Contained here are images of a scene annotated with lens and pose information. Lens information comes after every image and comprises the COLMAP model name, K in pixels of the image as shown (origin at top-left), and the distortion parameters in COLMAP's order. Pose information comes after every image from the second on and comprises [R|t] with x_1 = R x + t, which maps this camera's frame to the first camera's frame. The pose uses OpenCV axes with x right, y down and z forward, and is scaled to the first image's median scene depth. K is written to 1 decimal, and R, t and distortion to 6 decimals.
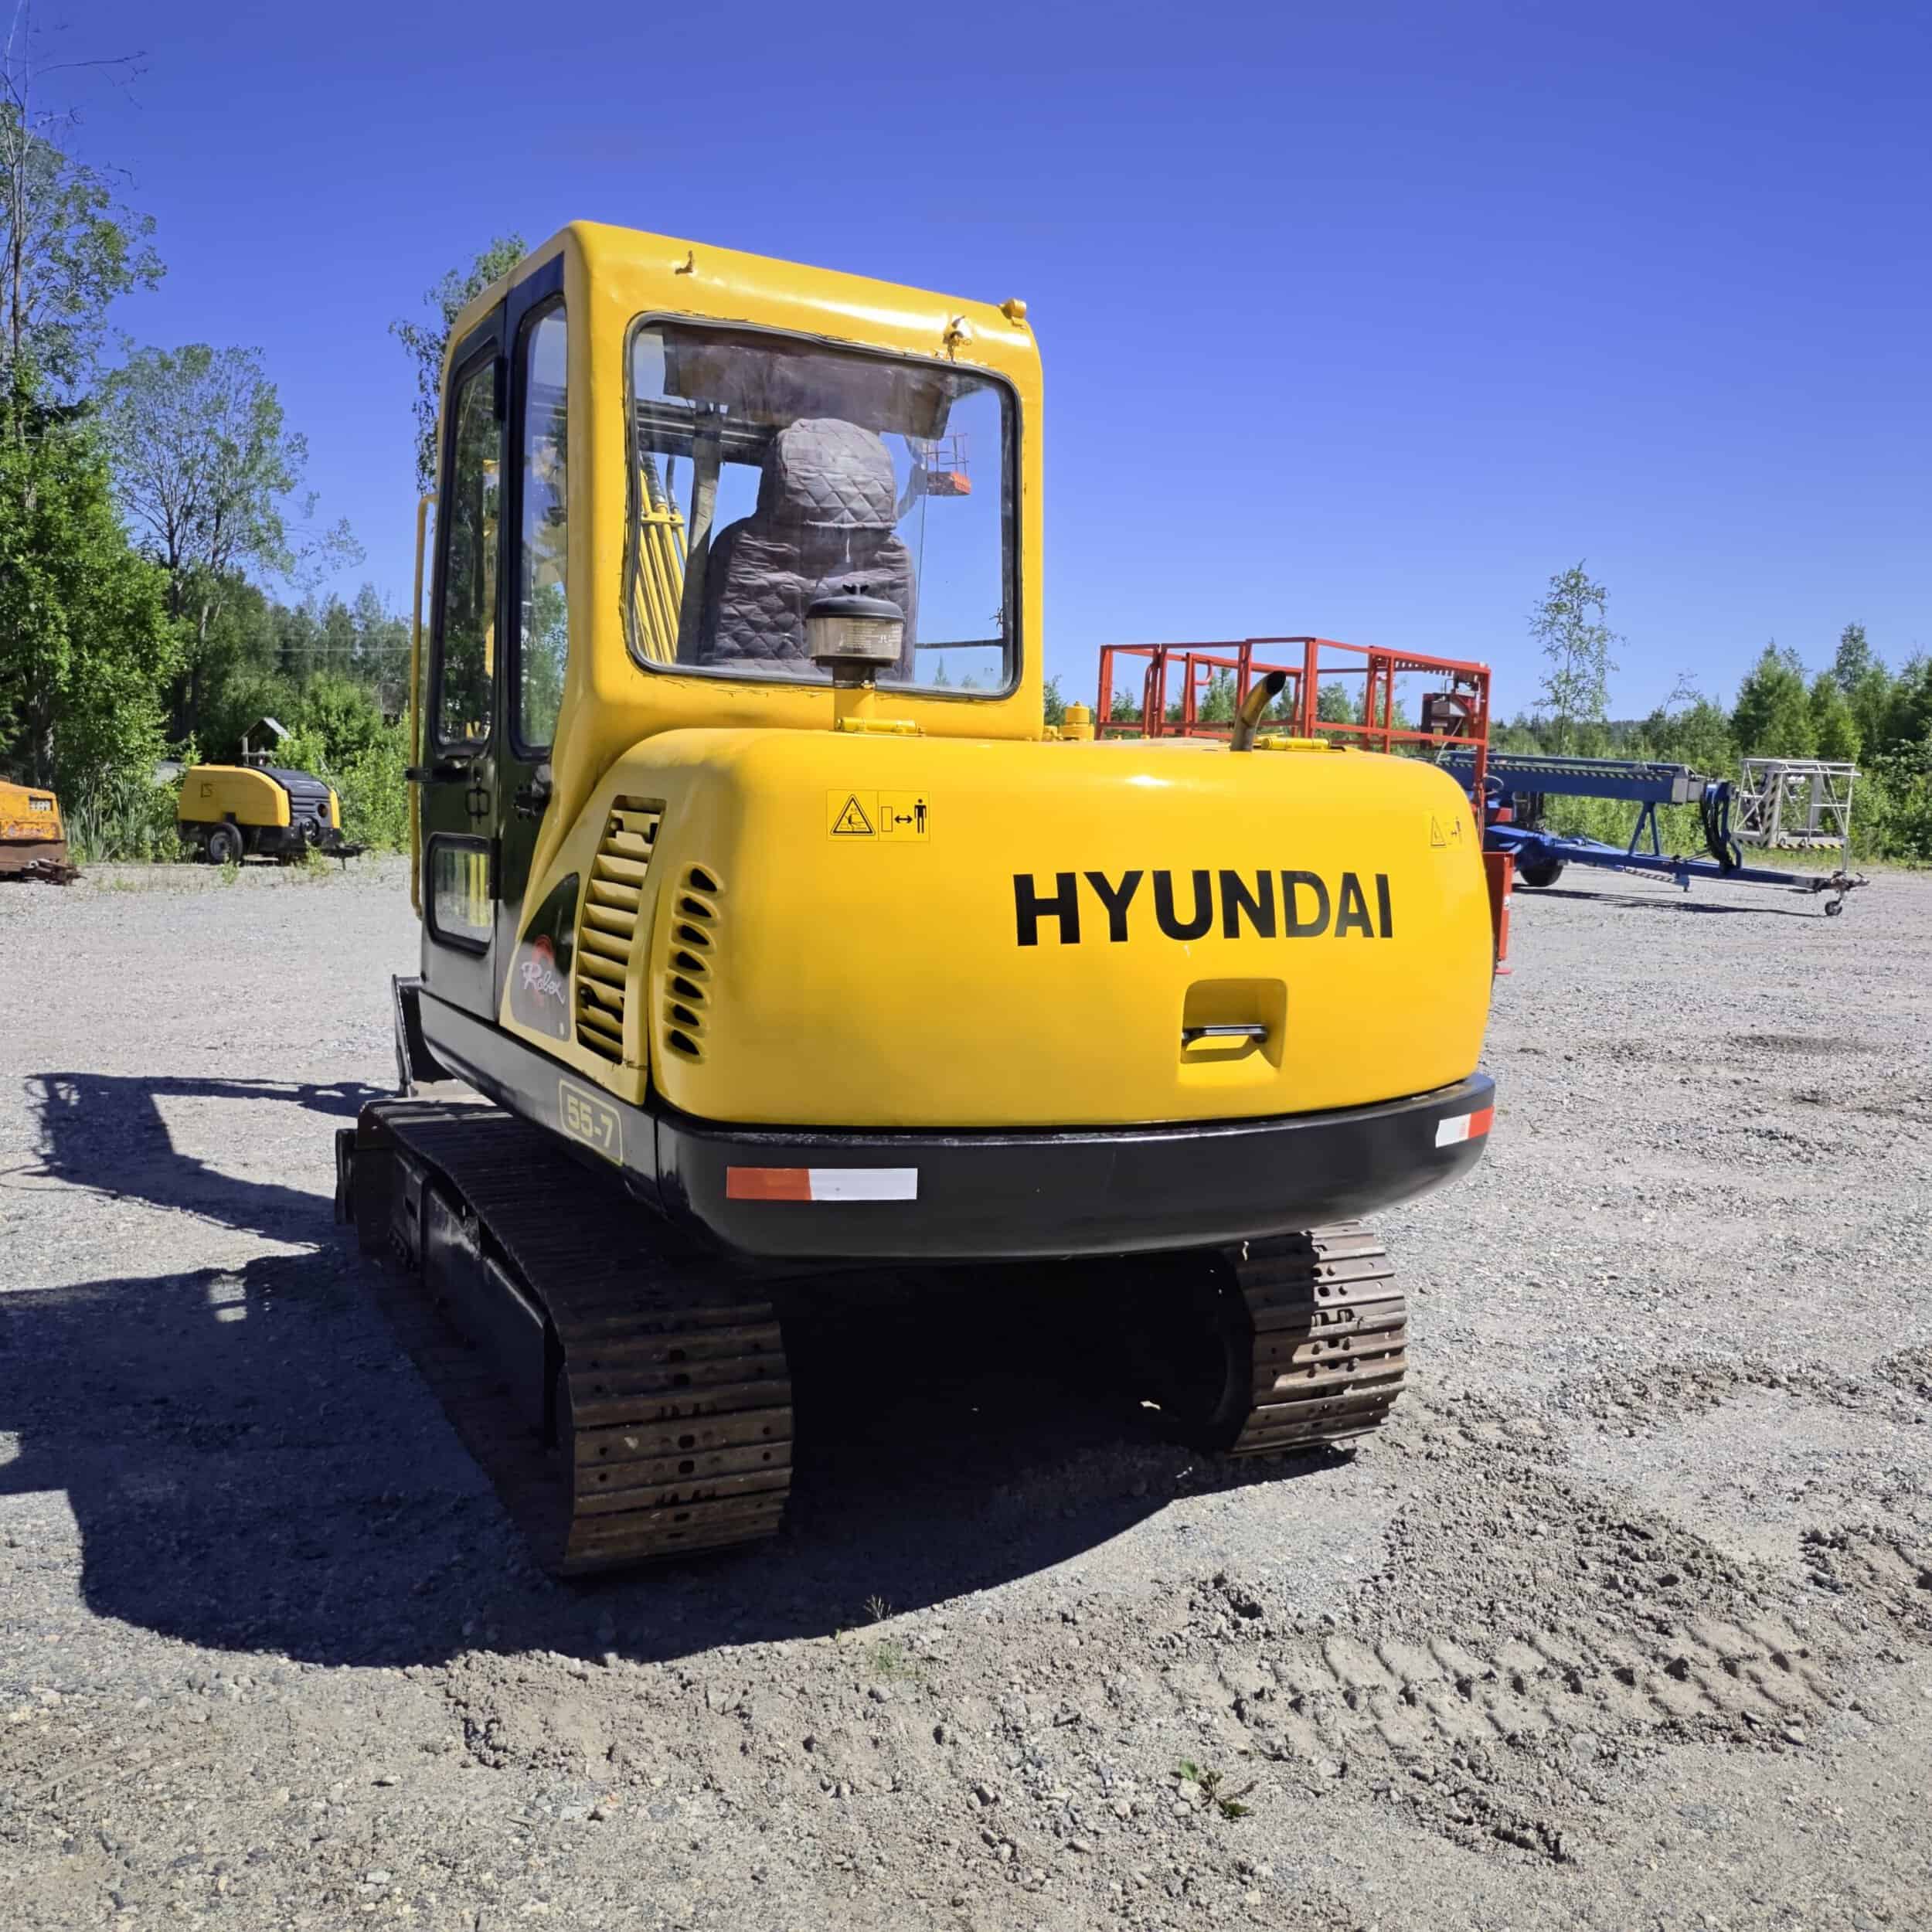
lens RADIAL K [[1791.4, 0, 974.1], [0, 1791.4, 933.4], [0, 0, 1]] dist [0.033885, -0.076609]
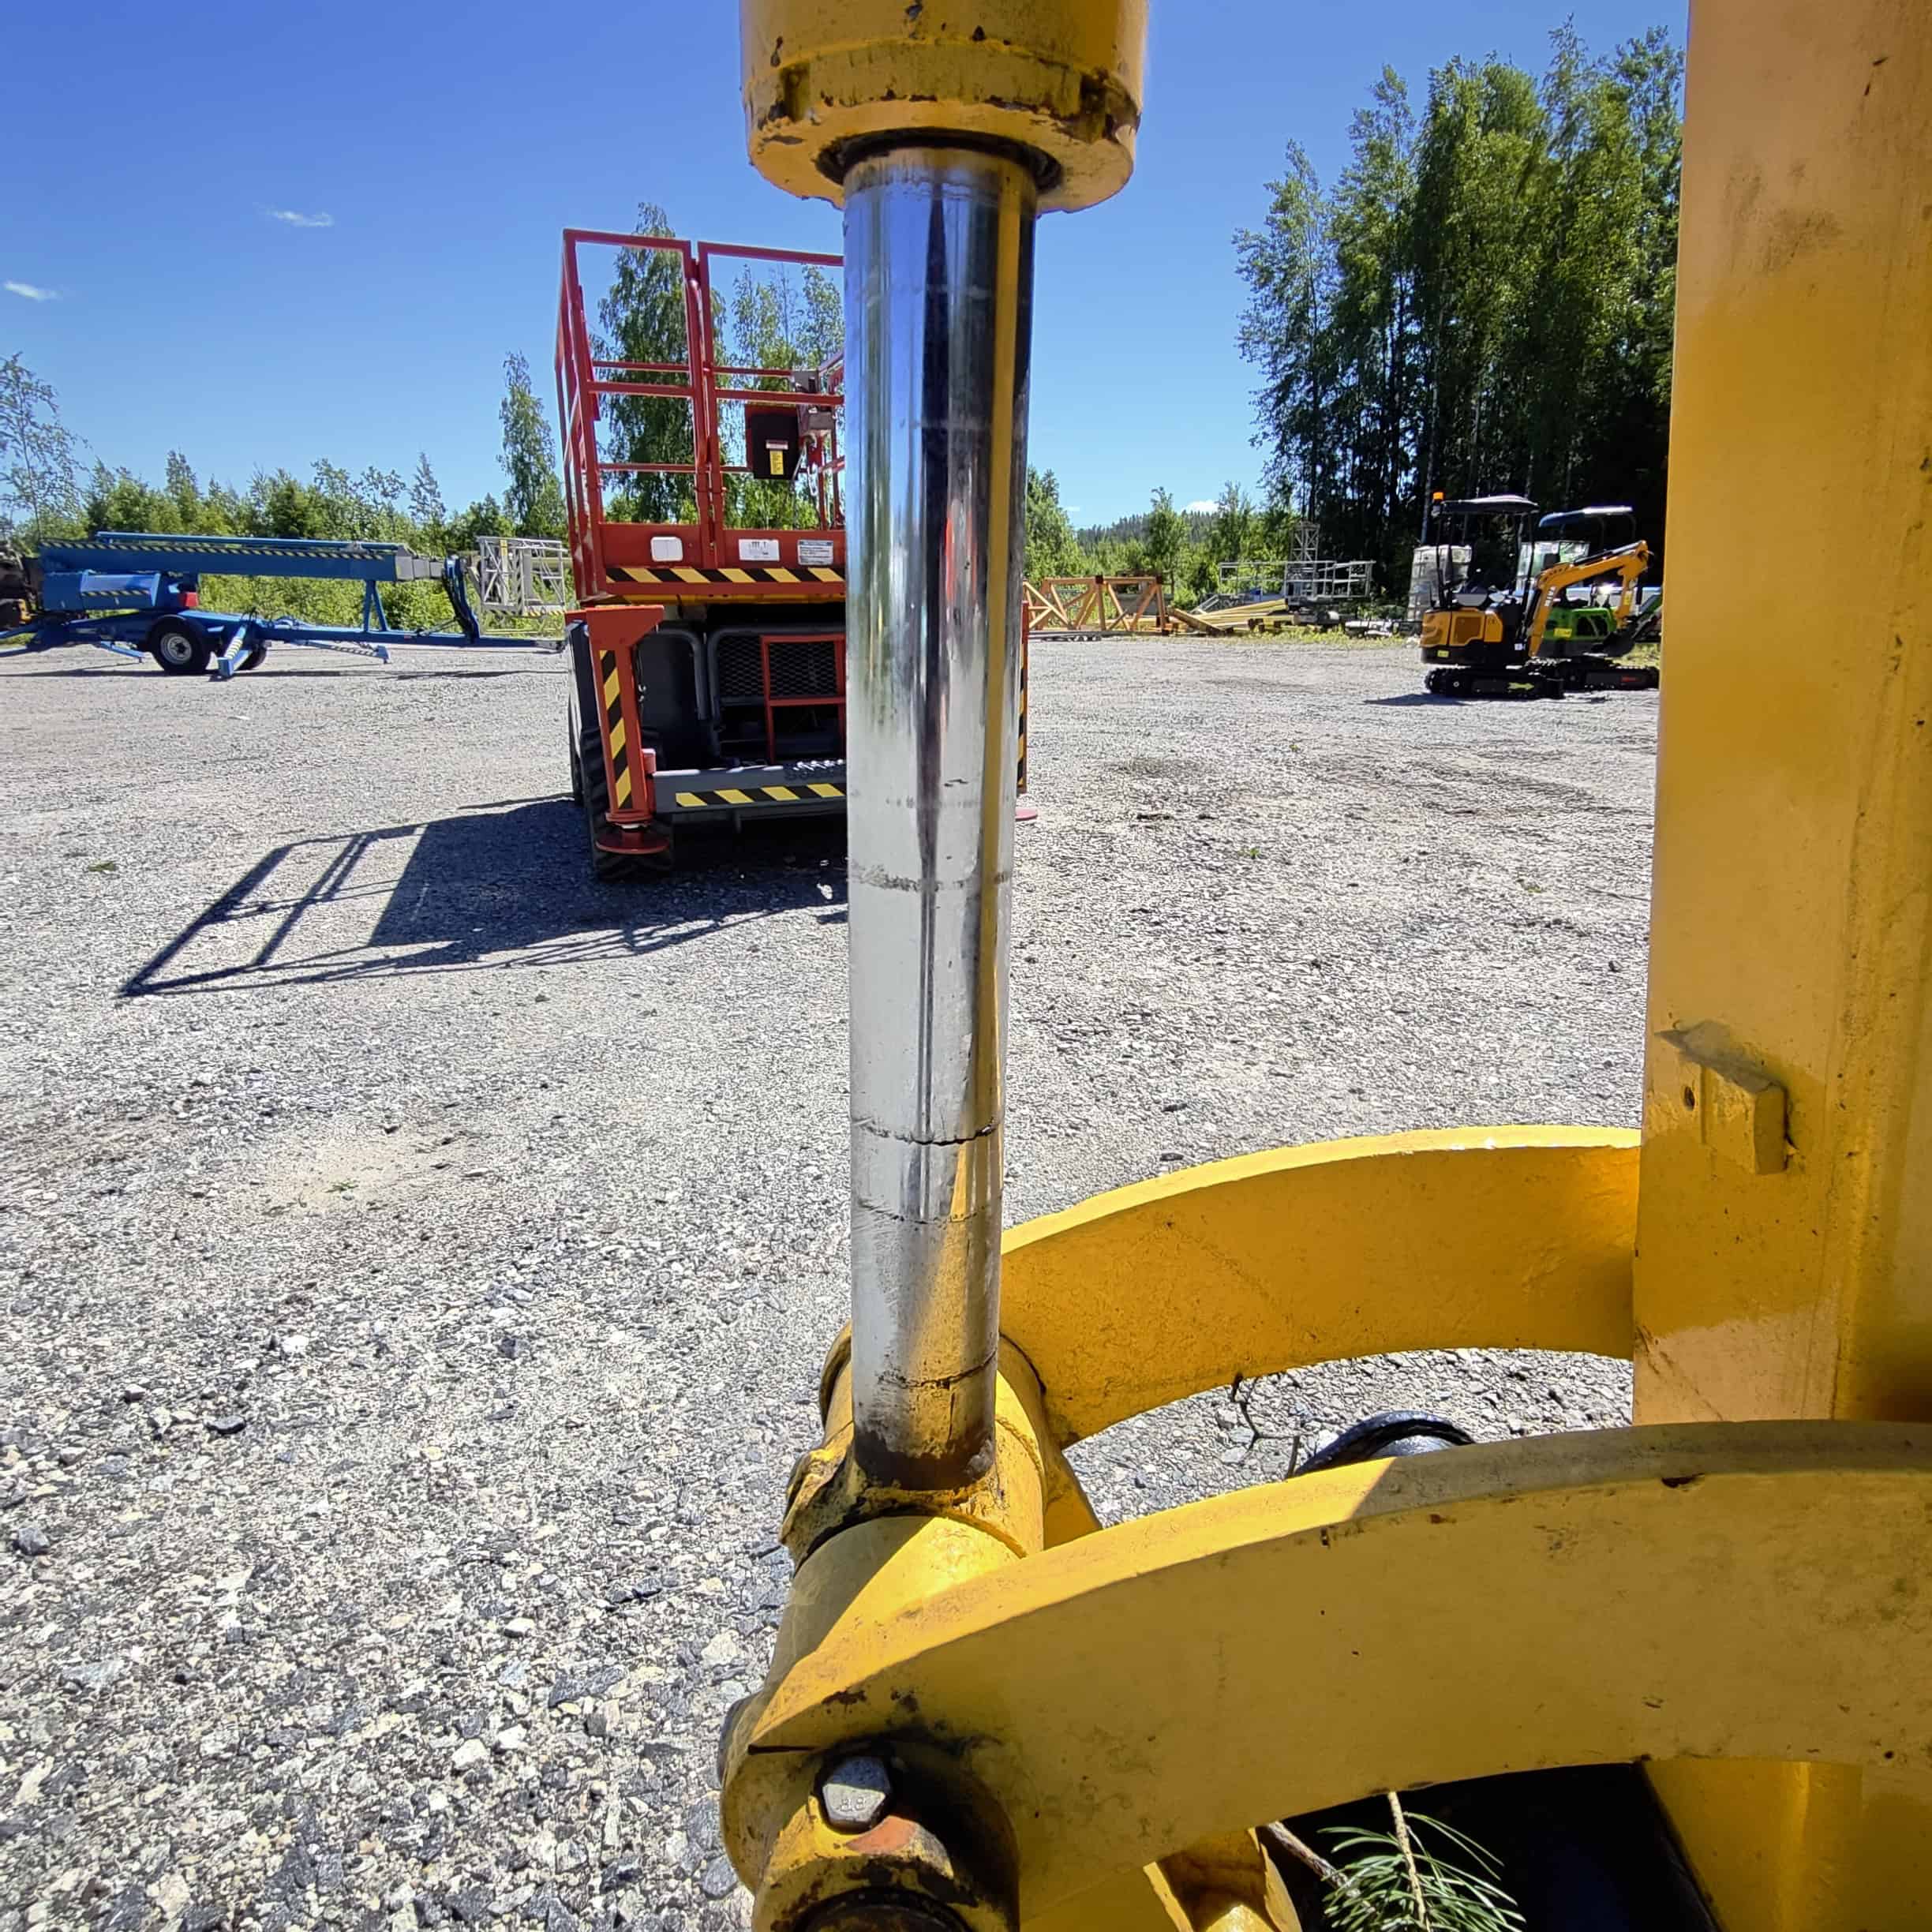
lens RADIAL K [[1203.2, 0, 973.5], [0, 1203.2, 963.4], [0, 0, 1]] dist [0.003563, -0.004465]
pose [[0.506075, -0.281766, 0.815166, -0.720759], [0.094384, 0.957548, 0.272385, -0.110353], [-0.857310, -0.060909, 0.511185, 2.181884]]
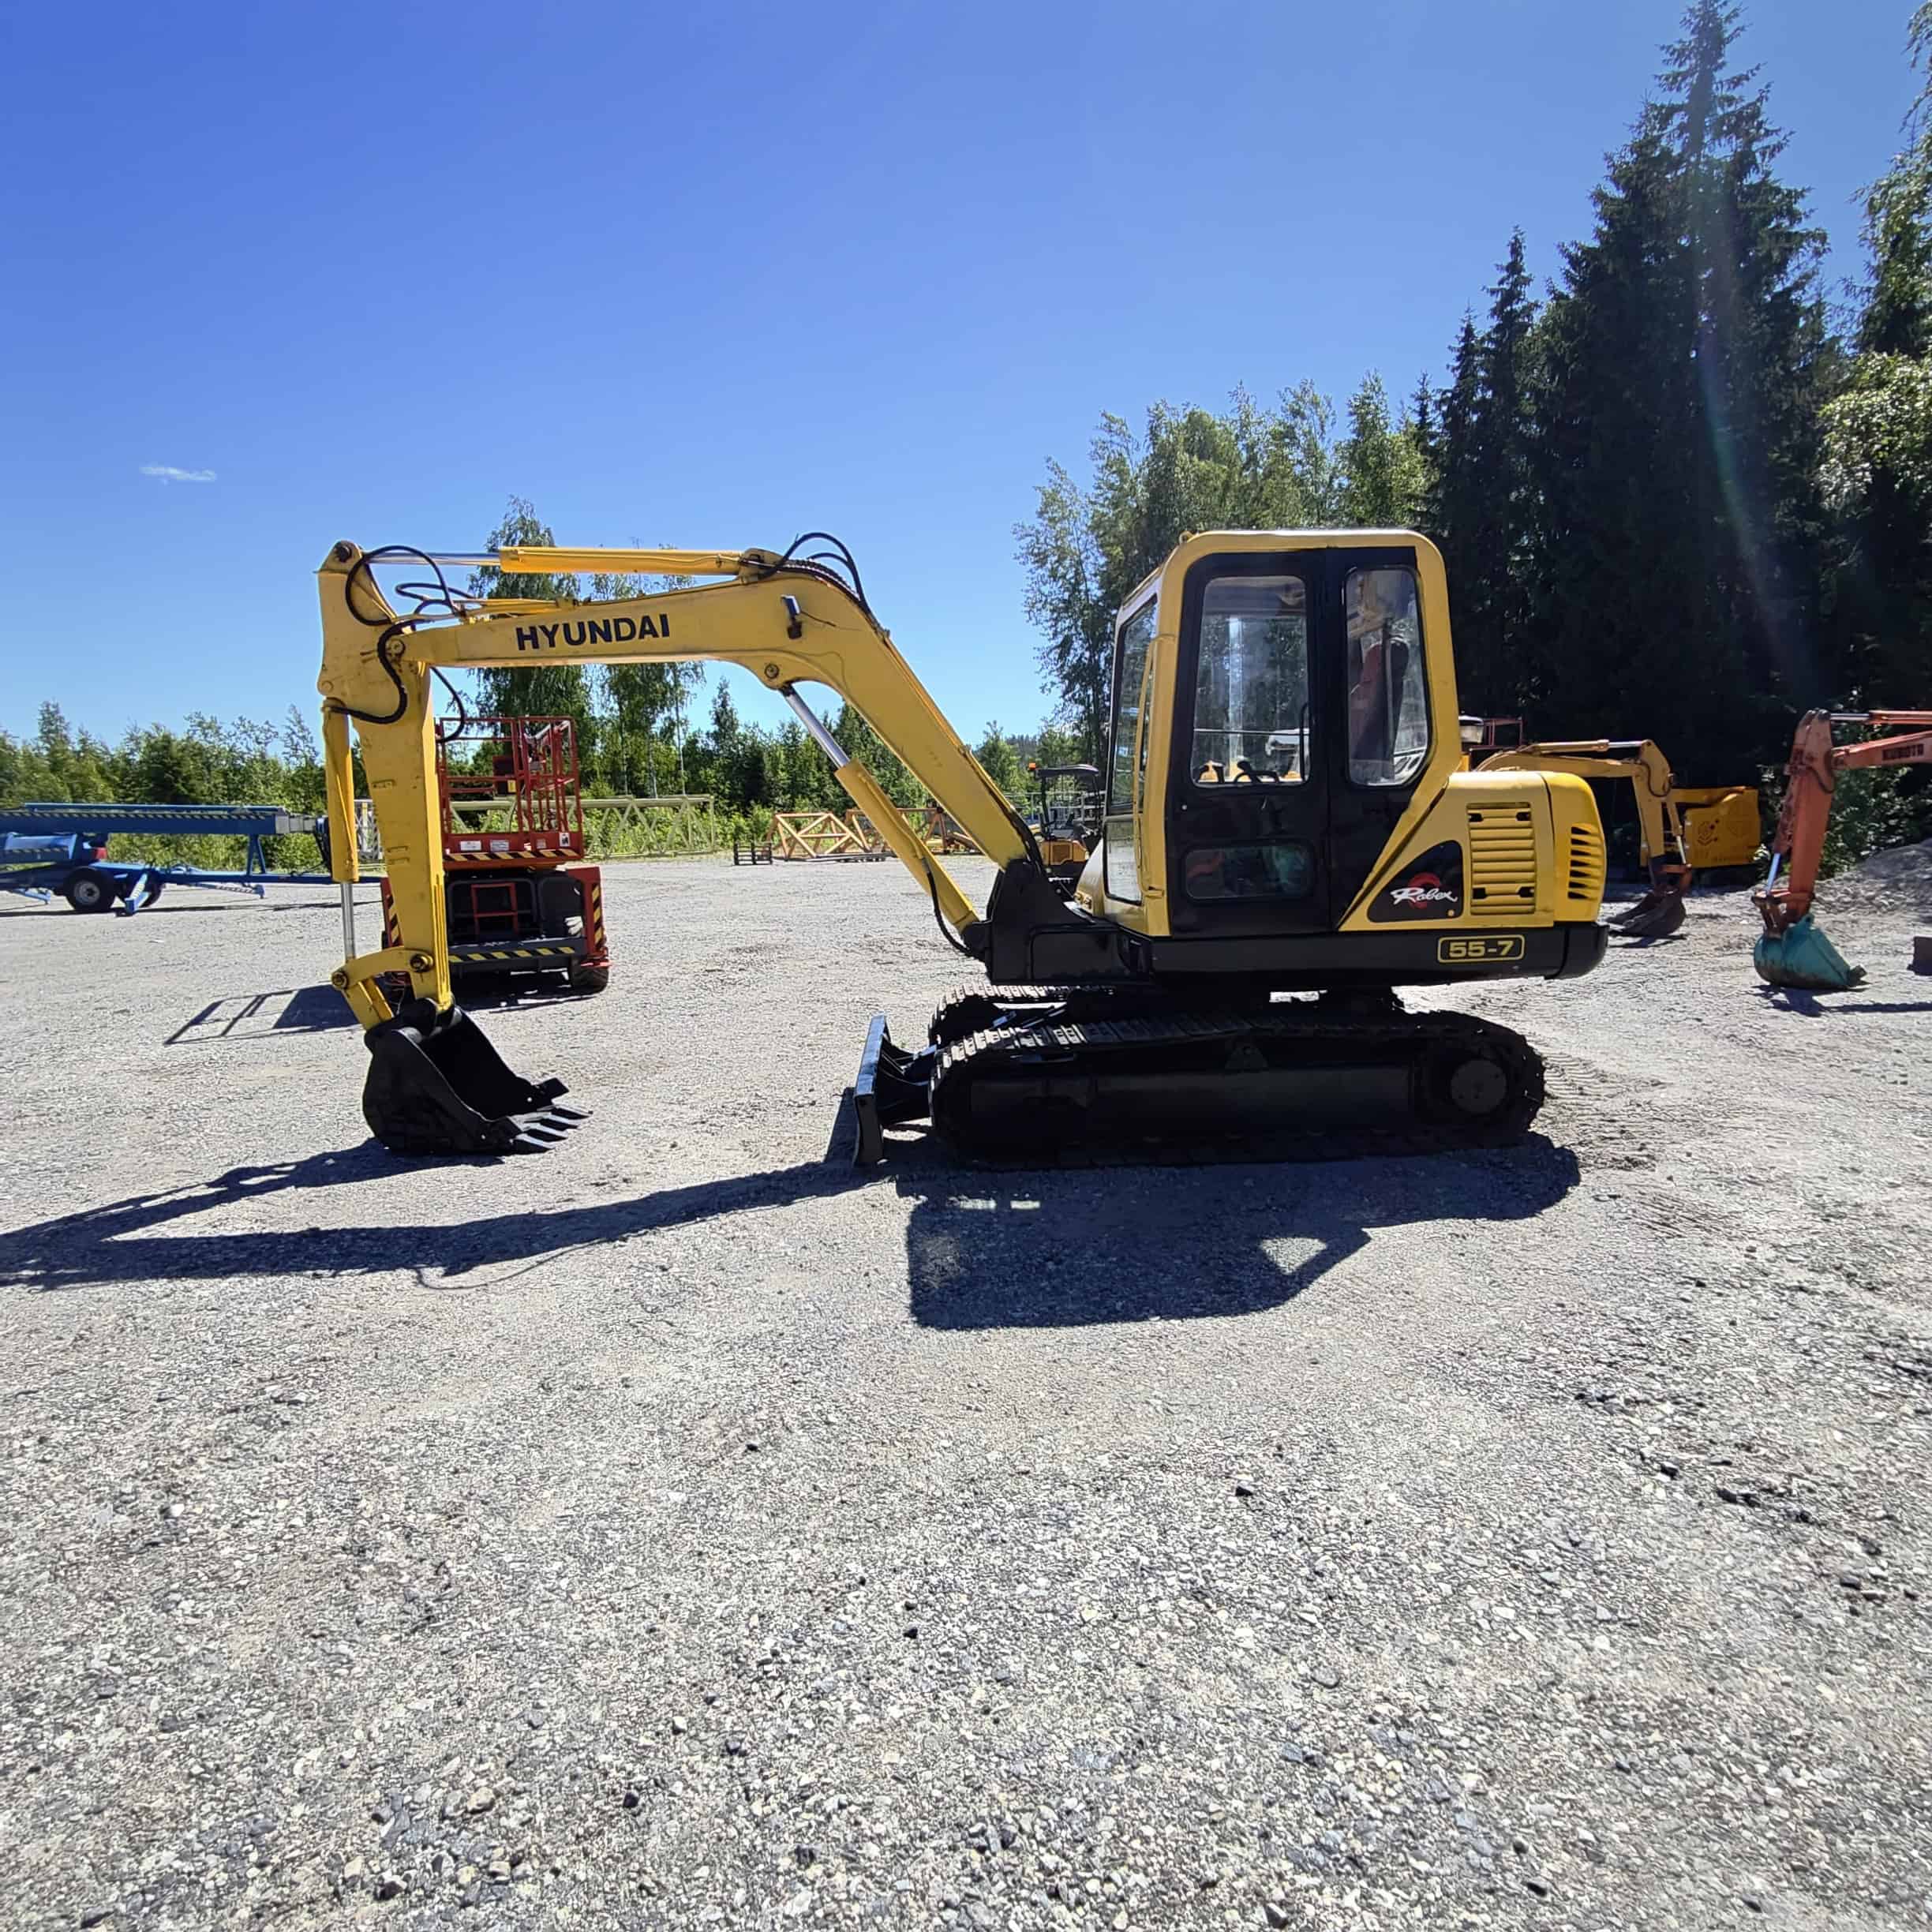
lens RADIAL K [[1202.3, 0, 966.0], [0, 1202.3, 966.0], [0, 0, 1]] dist [0.000672, 0.005071]
pose [[0.420103, -0.156749, 0.893836, -1.696108], [0.119796, 0.985928, 0.116595, -0.118327], [-0.899535, 0.058096, 0.432969, 0.856542]]
